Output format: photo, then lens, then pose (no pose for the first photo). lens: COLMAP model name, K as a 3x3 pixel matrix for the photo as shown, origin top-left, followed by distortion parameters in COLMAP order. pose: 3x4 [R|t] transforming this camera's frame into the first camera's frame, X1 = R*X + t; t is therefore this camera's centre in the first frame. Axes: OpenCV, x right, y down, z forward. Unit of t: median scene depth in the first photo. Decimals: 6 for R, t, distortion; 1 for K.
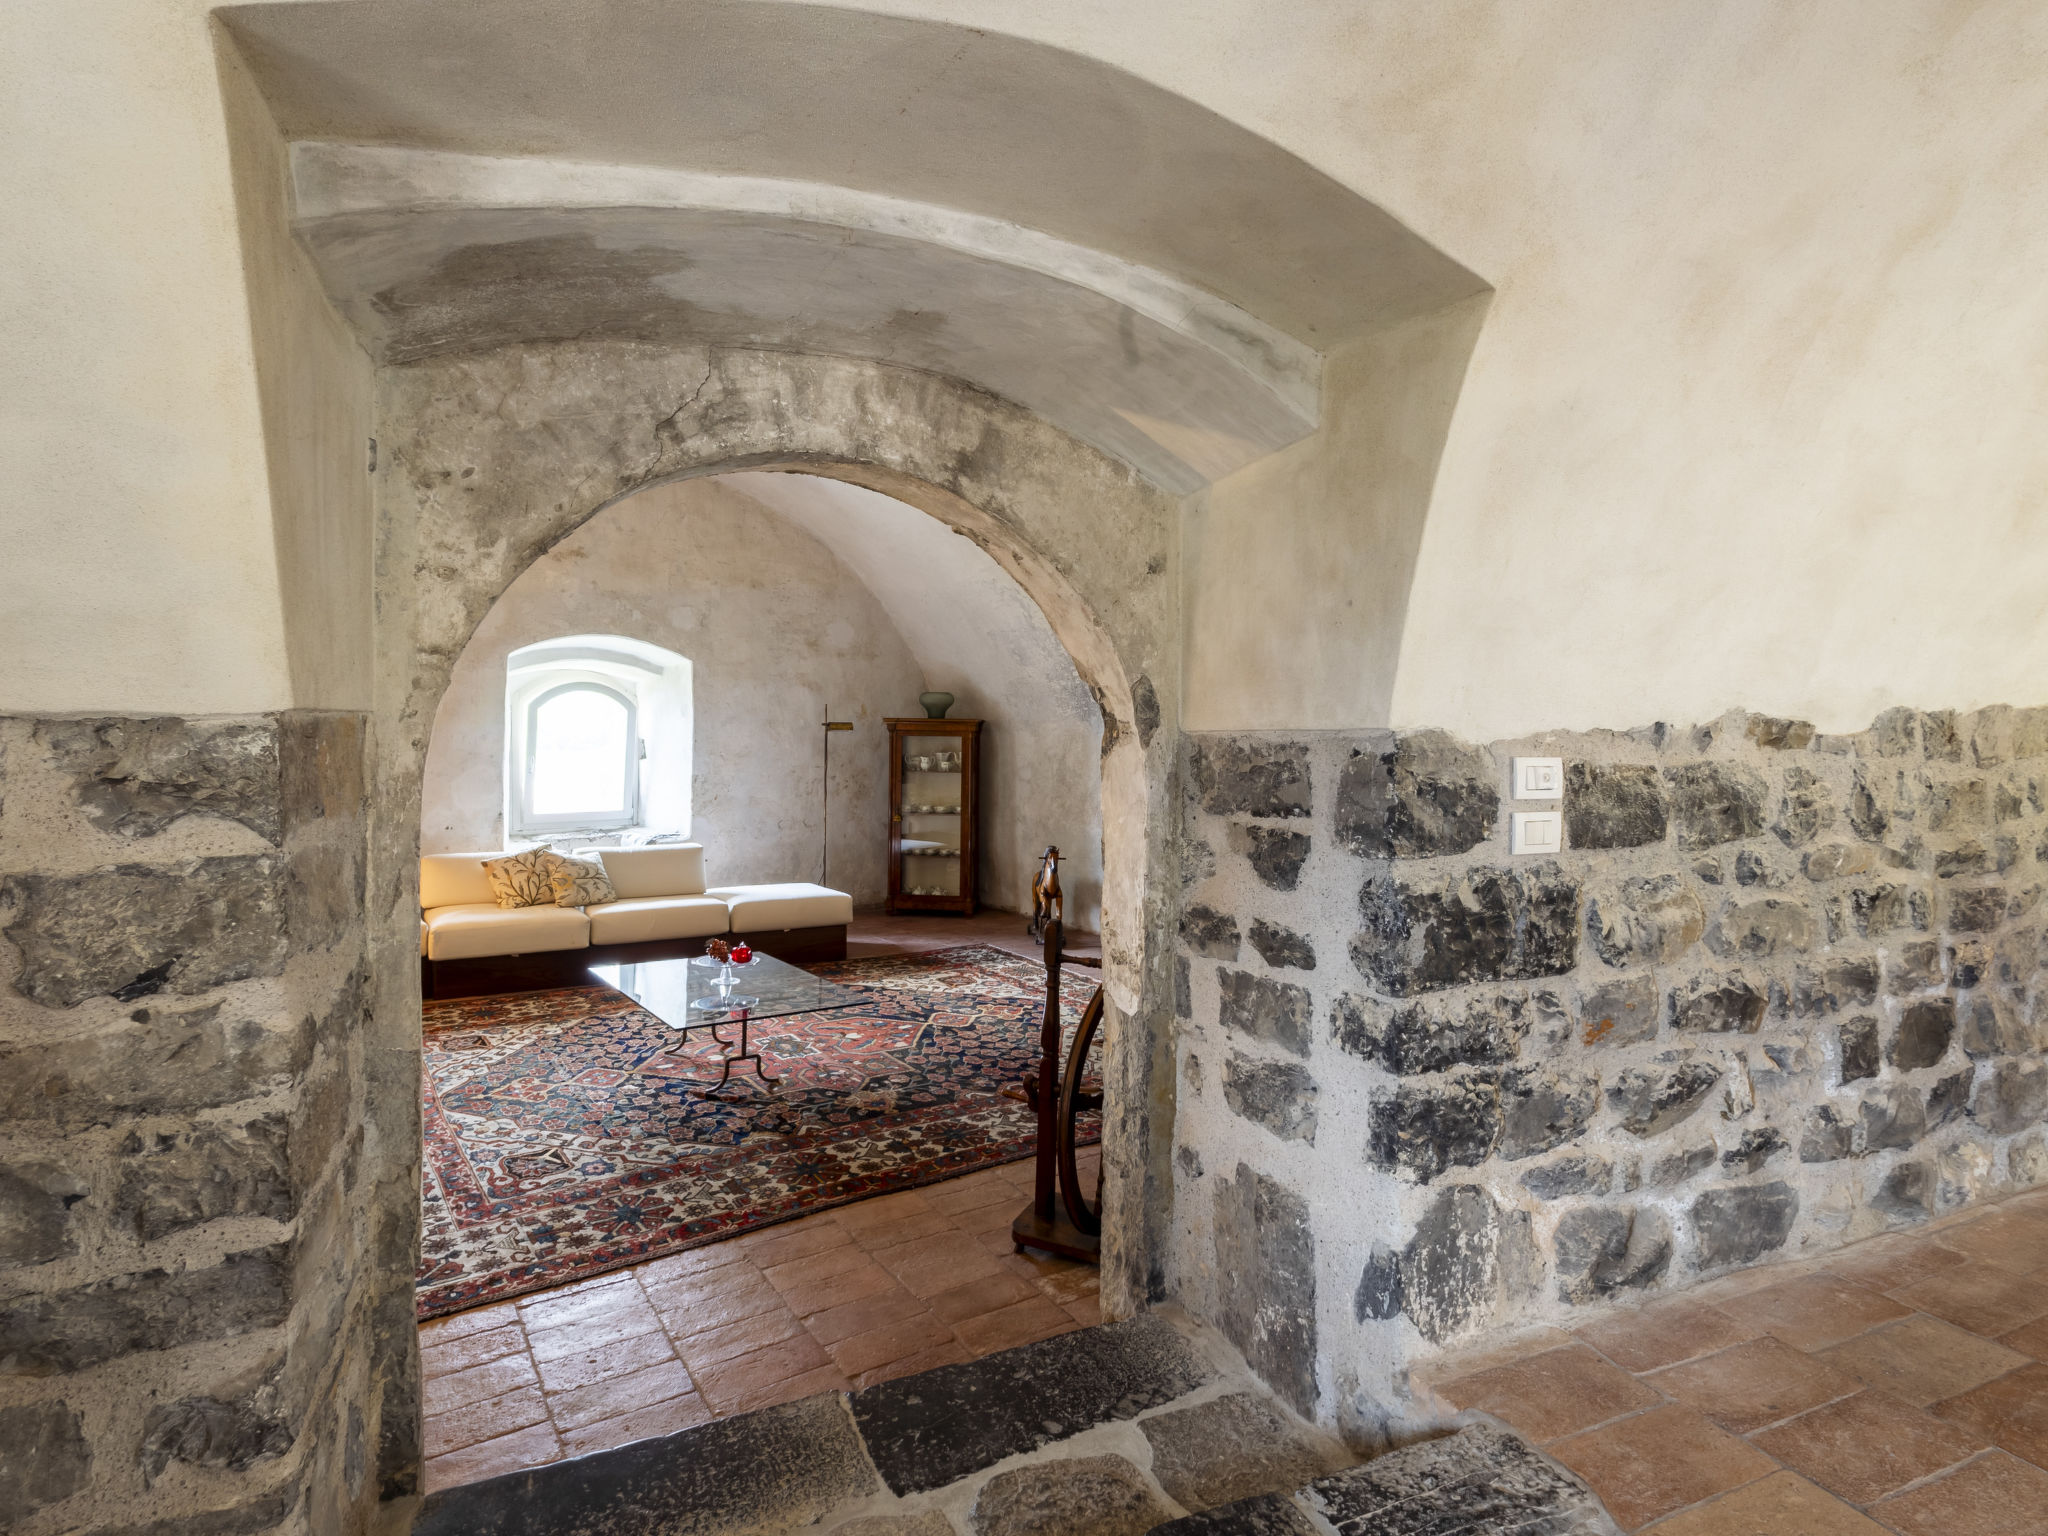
lens RADIAL K [[1087.3, 0, 1089.9], [0, 1087.3, 740.3], [0, 0, 1]] dist [-0.017659, 0.005826]
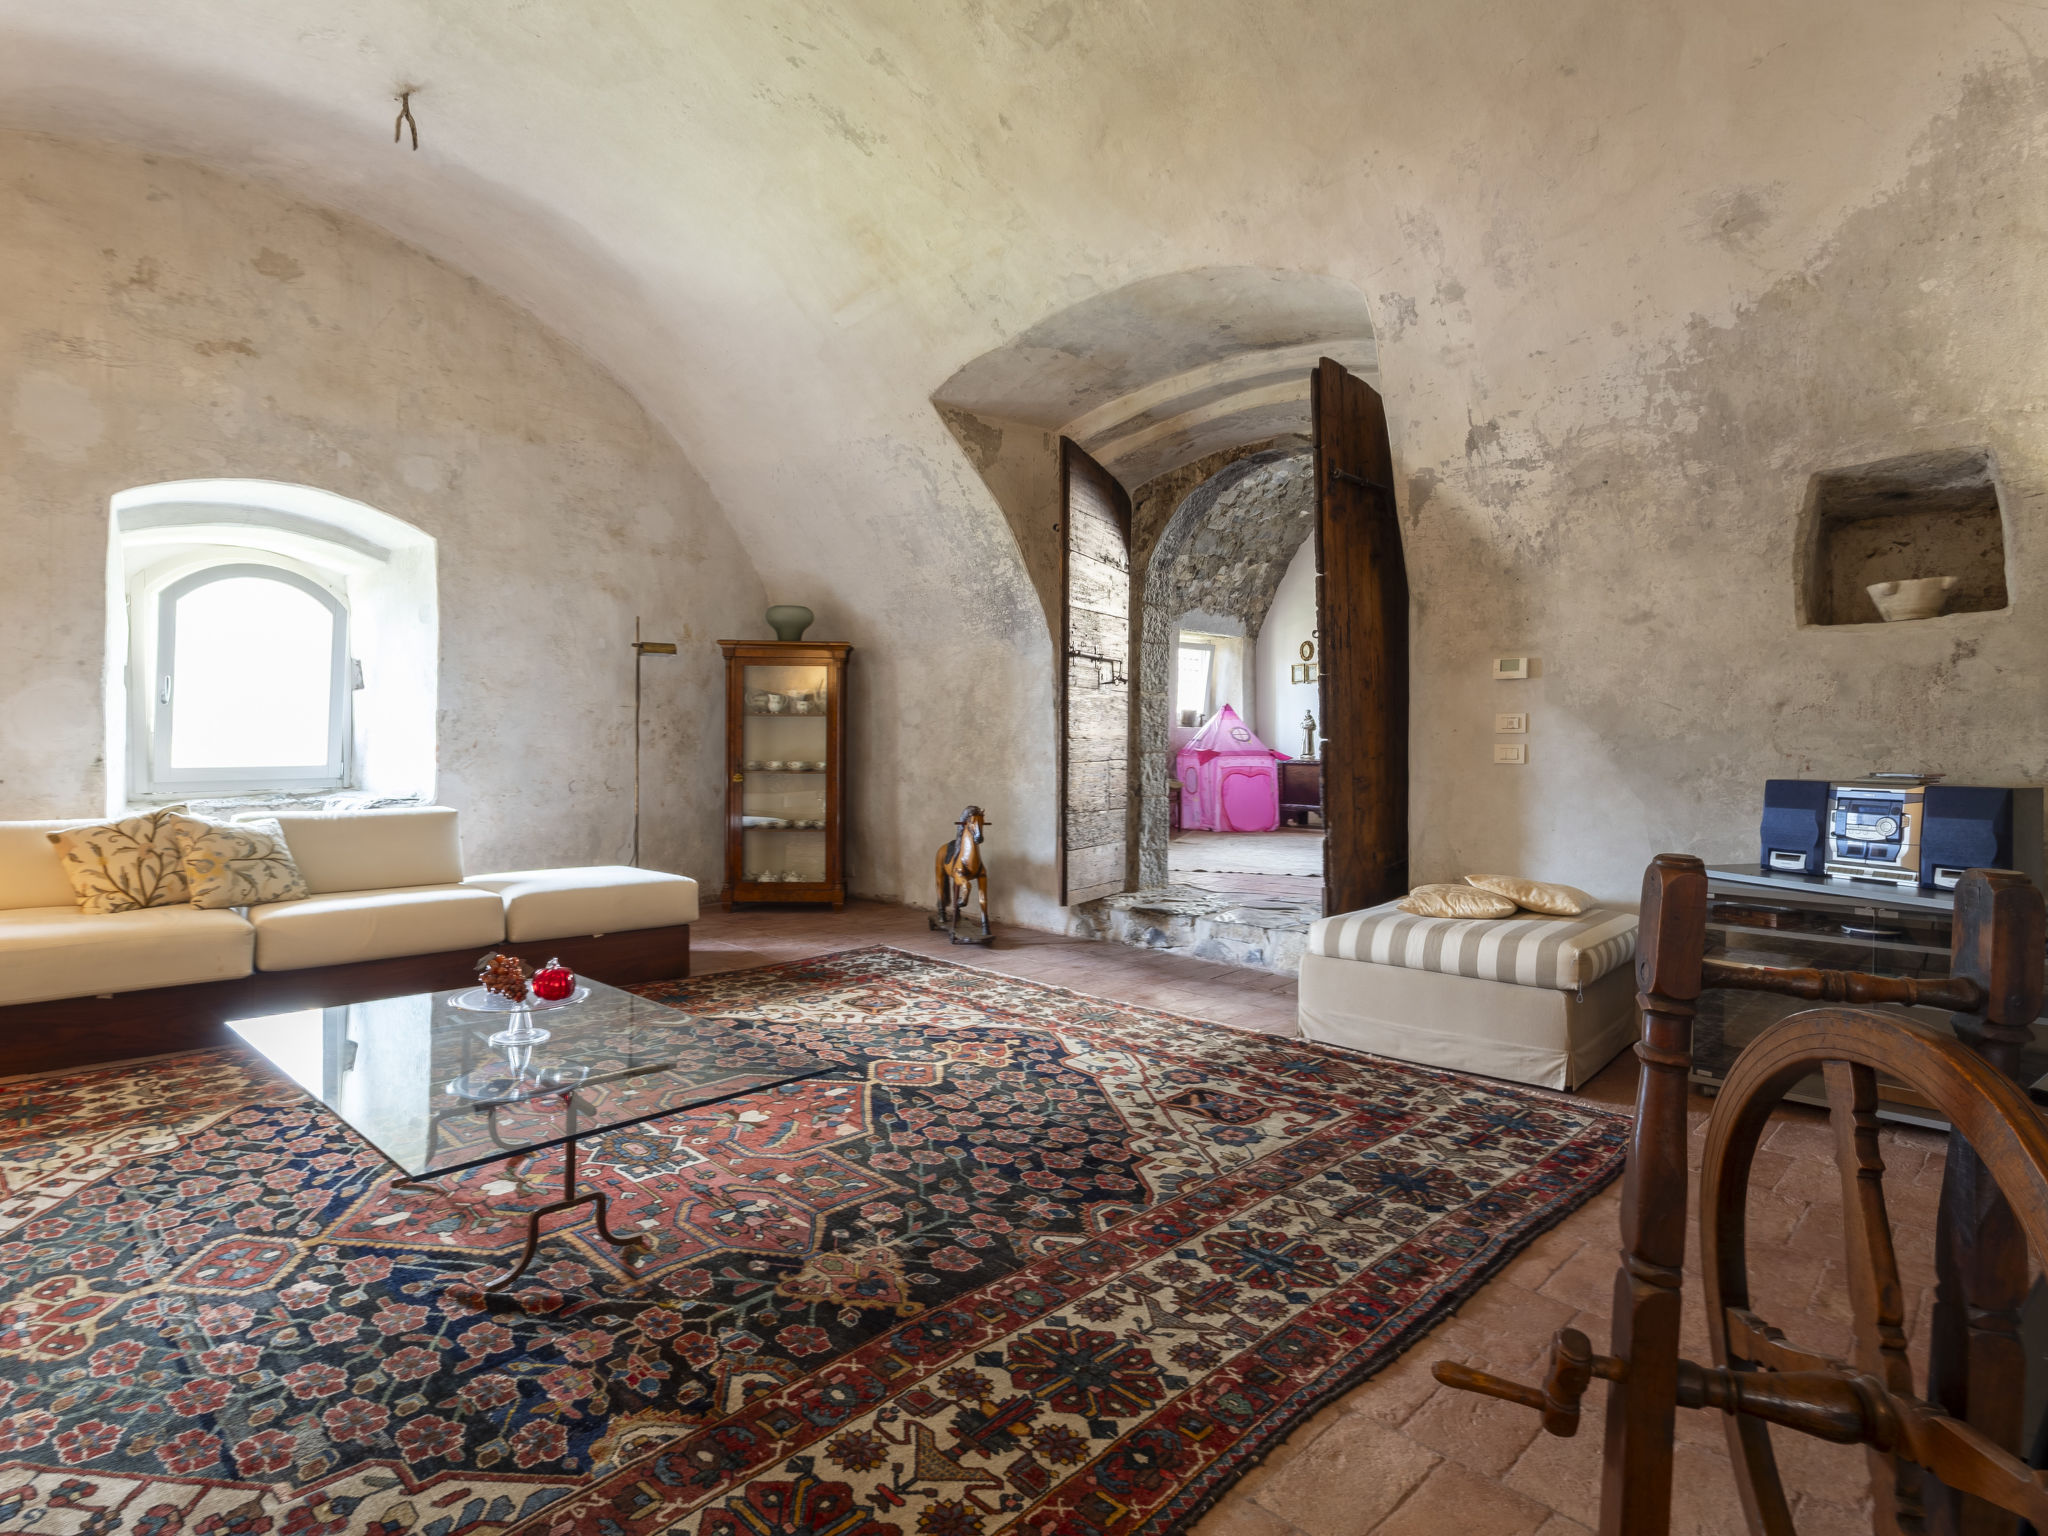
lens RADIAL K [[1087.3, 0, 1040.9], [0, 1087.3, 746.3], [0, 0, 1]] dist [-0.017659, 0.005826]
pose [[0.987042, -0.006900, 0.160314, -0.176529], [0.005176, 0.999924, 0.011168, 0.082254], [-0.160379, -0.010193, 0.987003, 0.466707]]
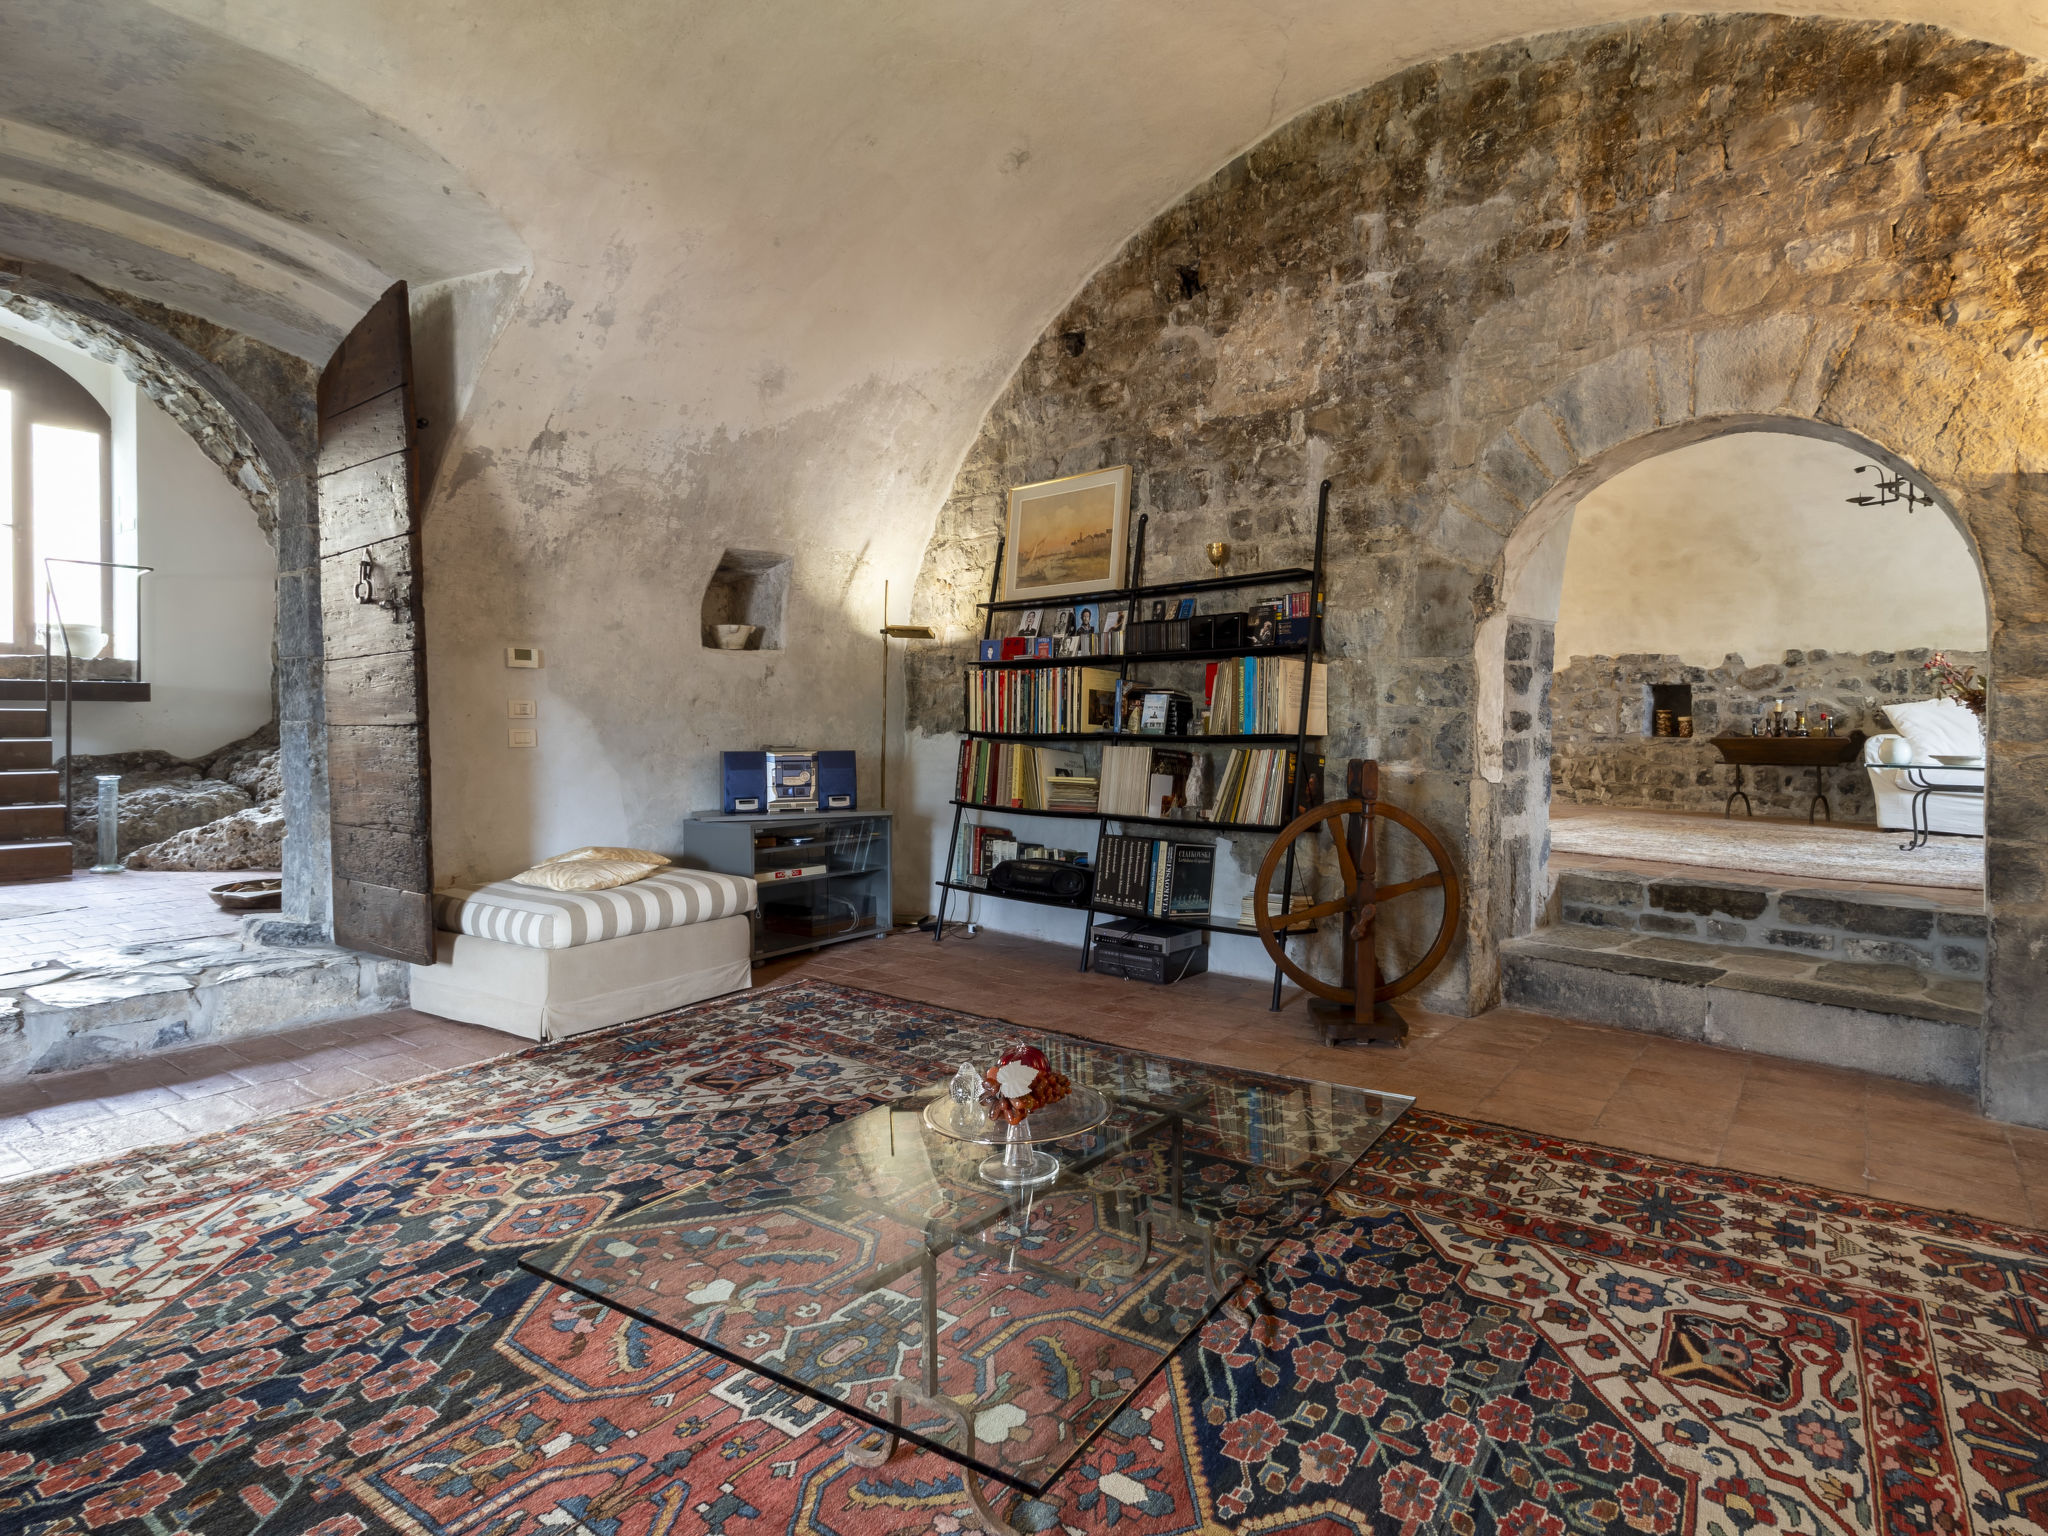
lens RADIAL K [[1087.3, 0, 1057.7], [0, 1087.3, 761.7], [0, 0, 1]] dist [-0.017659, 0.005826]
pose [[-0.312106, -0.045363, 0.948964, -0.659258], [-0.001918, 0.998887, 0.047119, 0.075282], [-0.950045, 0.012886, -0.311846, 1.090222]]
